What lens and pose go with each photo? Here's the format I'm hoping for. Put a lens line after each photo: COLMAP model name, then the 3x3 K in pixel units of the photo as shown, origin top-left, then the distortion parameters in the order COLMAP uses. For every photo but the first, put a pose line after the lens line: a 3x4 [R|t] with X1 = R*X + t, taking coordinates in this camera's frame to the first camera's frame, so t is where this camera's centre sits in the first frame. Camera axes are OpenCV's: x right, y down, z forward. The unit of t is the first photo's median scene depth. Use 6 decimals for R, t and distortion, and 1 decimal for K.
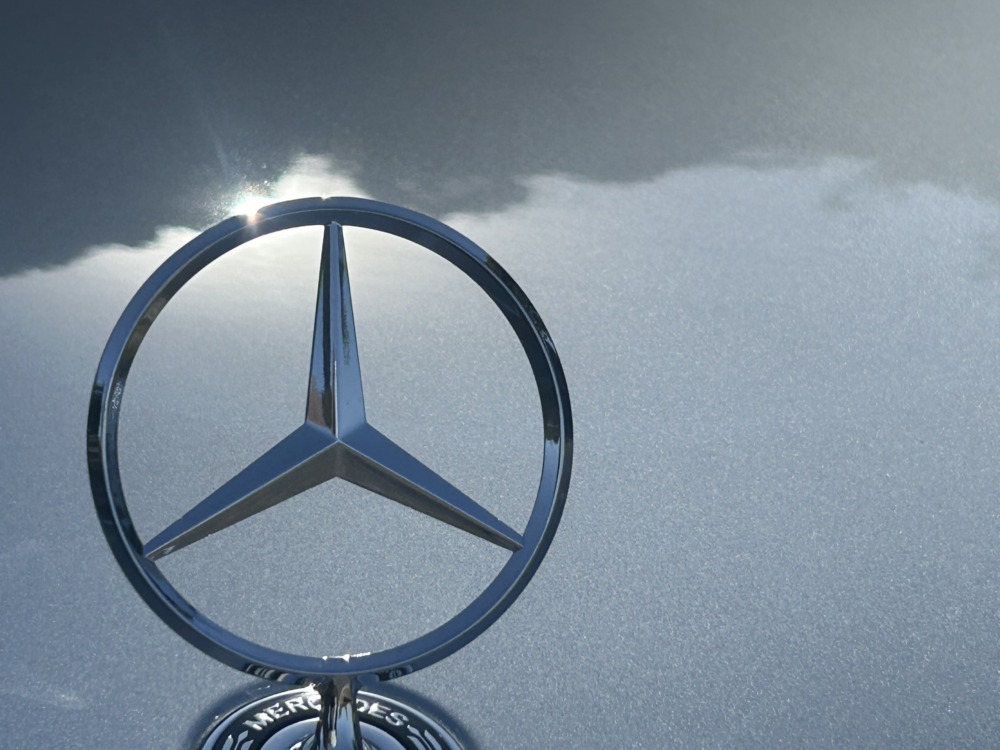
lens RADIAL K [[2696.9, 0, 515.3], [0, 2696.9, 345.3], [0, 0, 1]] dist [0.202366, 0.000000]
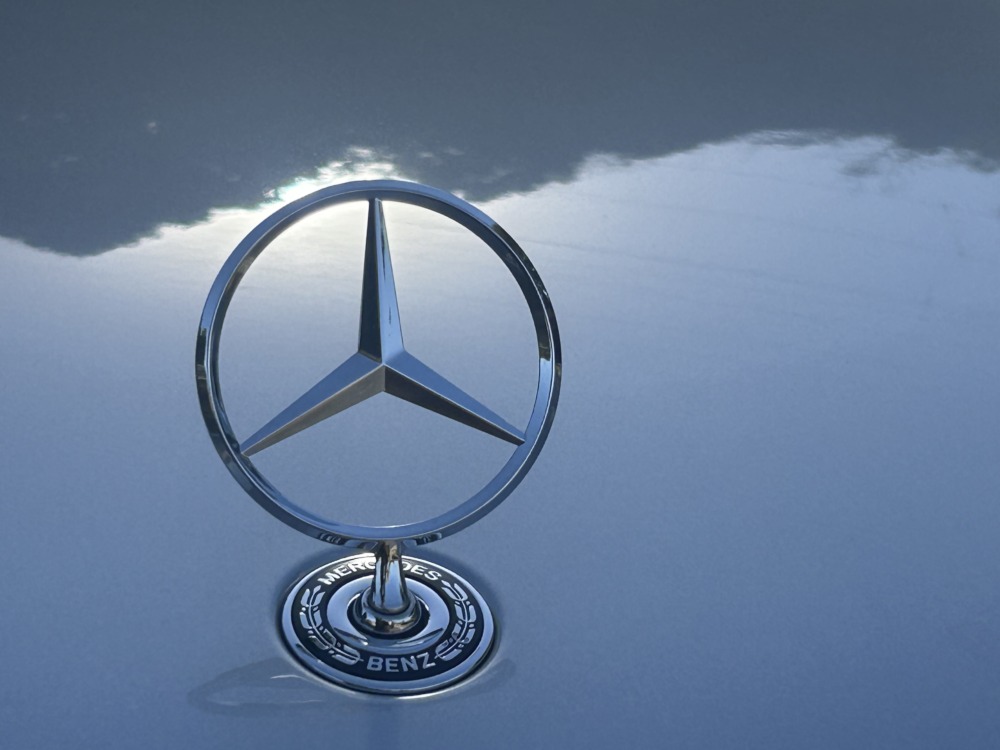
lens RADIAL K [[2696.9, 0, 497.6], [0, 2696.9, 372.3], [0, 0, 1]] dist [0.202366, 0.000000]
pose [[0.999454, -0.023605, -0.023129, 0.020221], [0.023988, 0.999577, 0.016435, 0.018404], [0.022731, -0.016981, 0.999597, -0.308490]]
